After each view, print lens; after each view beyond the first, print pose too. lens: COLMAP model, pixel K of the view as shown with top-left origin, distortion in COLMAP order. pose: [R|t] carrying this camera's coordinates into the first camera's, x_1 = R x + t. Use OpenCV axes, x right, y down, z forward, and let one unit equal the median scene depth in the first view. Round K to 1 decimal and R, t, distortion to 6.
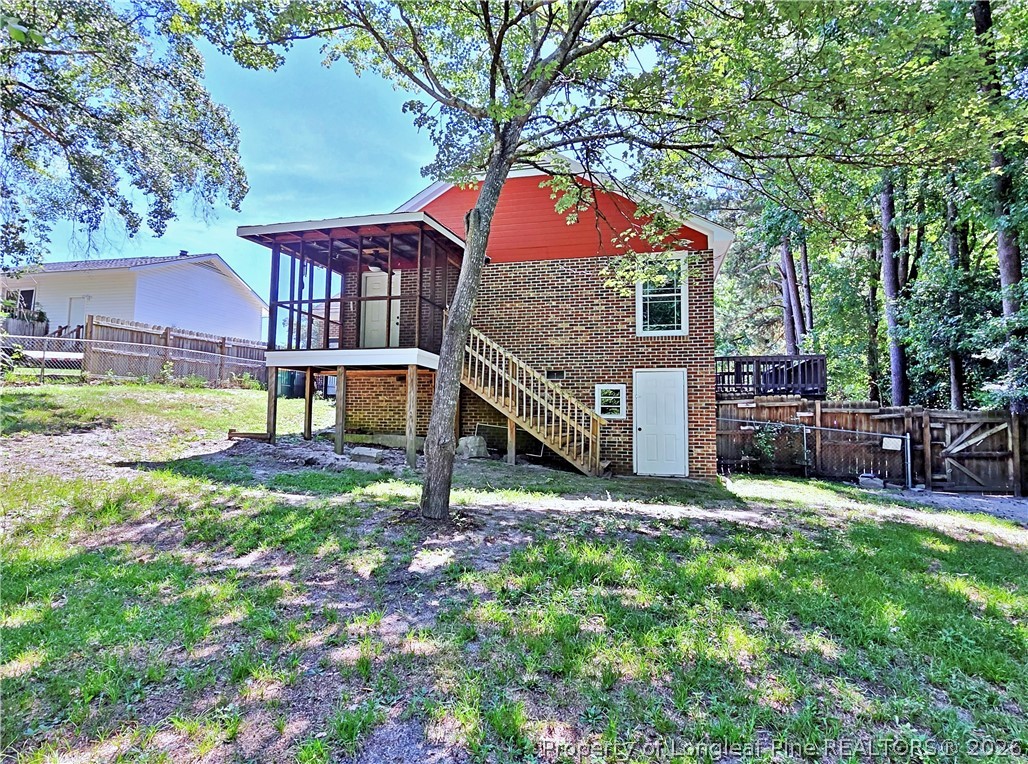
lens RADIAL K [[554.1, 0, 517.7], [0, 554.1, 382.7], [0, 0, 1]] dist [0.001098, -0.003527]
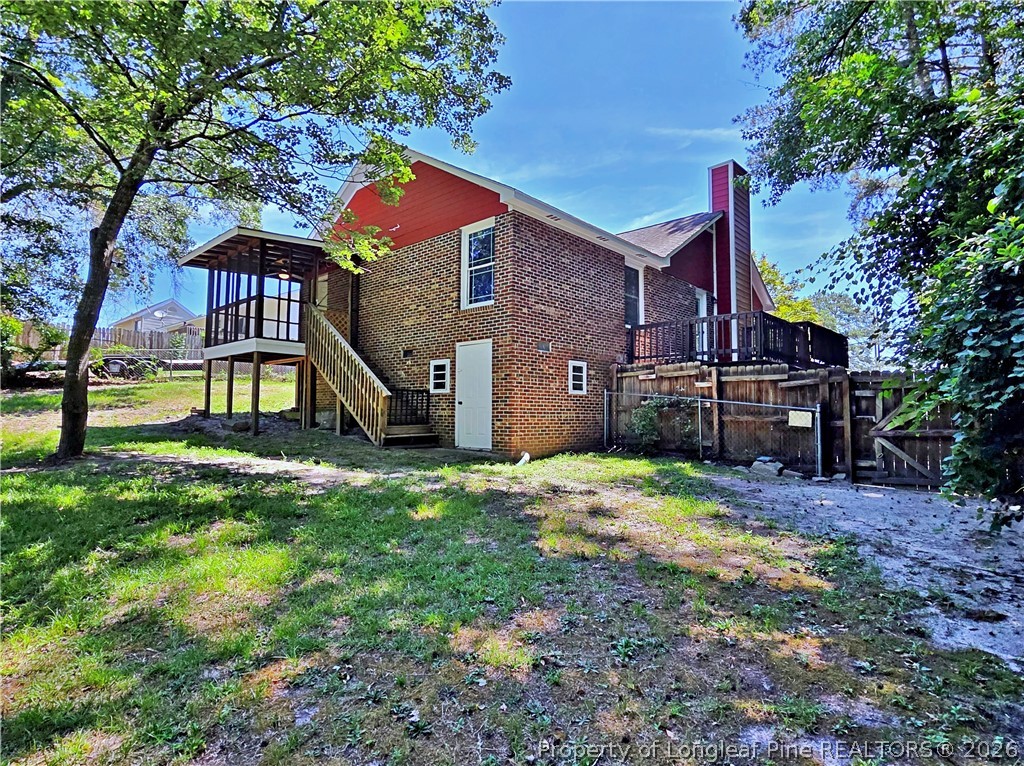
lens RADIAL K [[551.9, 0, 520.6], [0, 551.9, 380.4], [0, 0, 1]] dist [0.001098, -0.003527]
pose [[0.883282, -0.035708, -0.467481, 0.754789], [0.038583, 0.999250, -0.003426, 0.049012], [0.467252, -0.015011, 0.883997, 0.162922]]
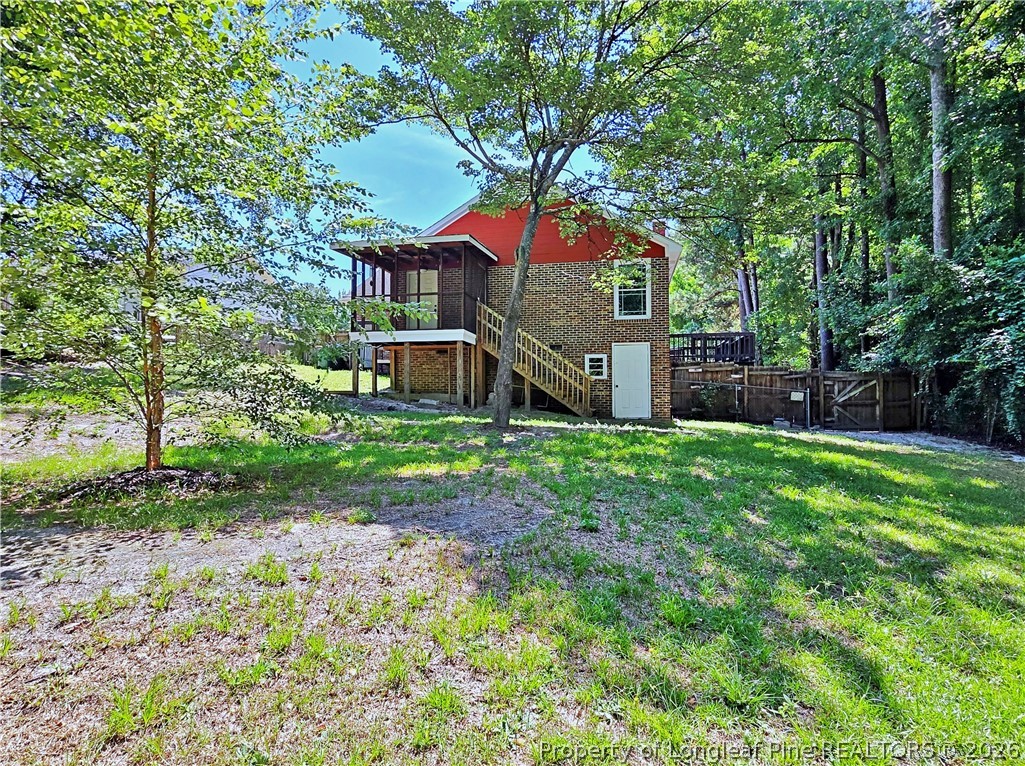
lens RADIAL K [[552.5, 0, 521.0], [0, 552.5, 383.6], [0, 0, 1]] dist [0.001098, -0.003527]
pose [[0.998706, -0.010781, 0.049709, -0.088162], [0.008812, 0.999174, 0.039660, 0.019264], [-0.050095, -0.039171, 0.997976, -0.370449]]
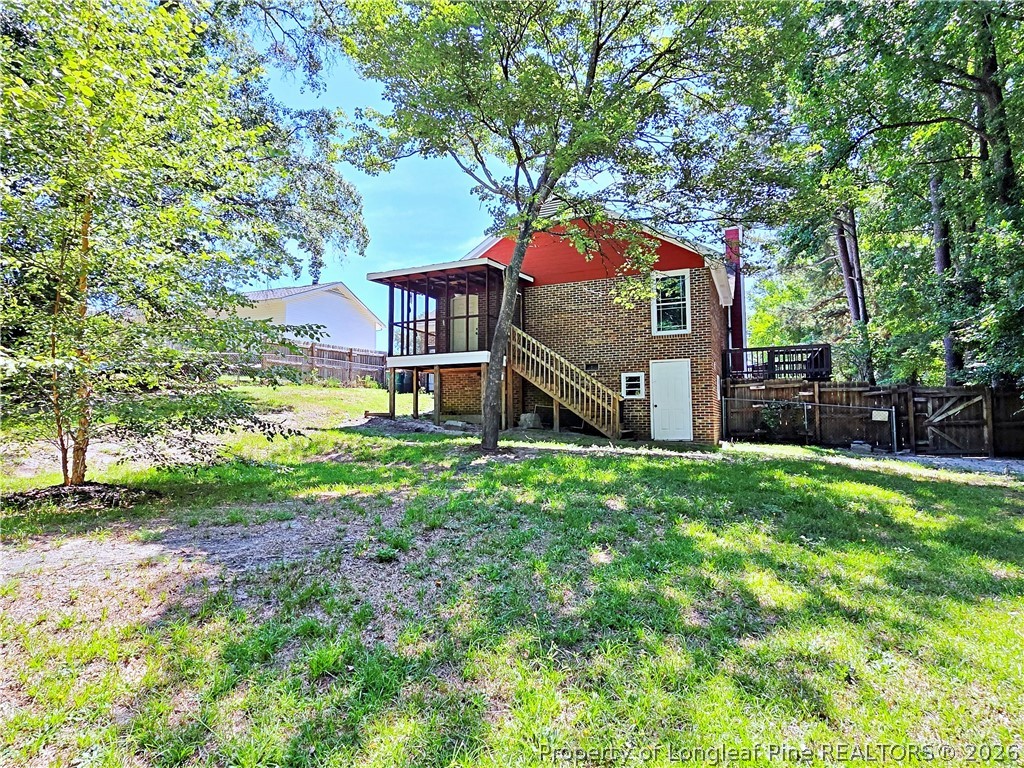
lens RADIAL K [[551.9, 0, 520.7], [0, 551.9, 382.5], [0, 0, 1]] dist [0.001098, -0.003527]
pose [[0.985325, -0.027918, -0.168391, 0.122007], [0.027587, 0.999610, -0.004309, 0.023764], [0.168446, -0.000400, 0.985711, -0.336820]]
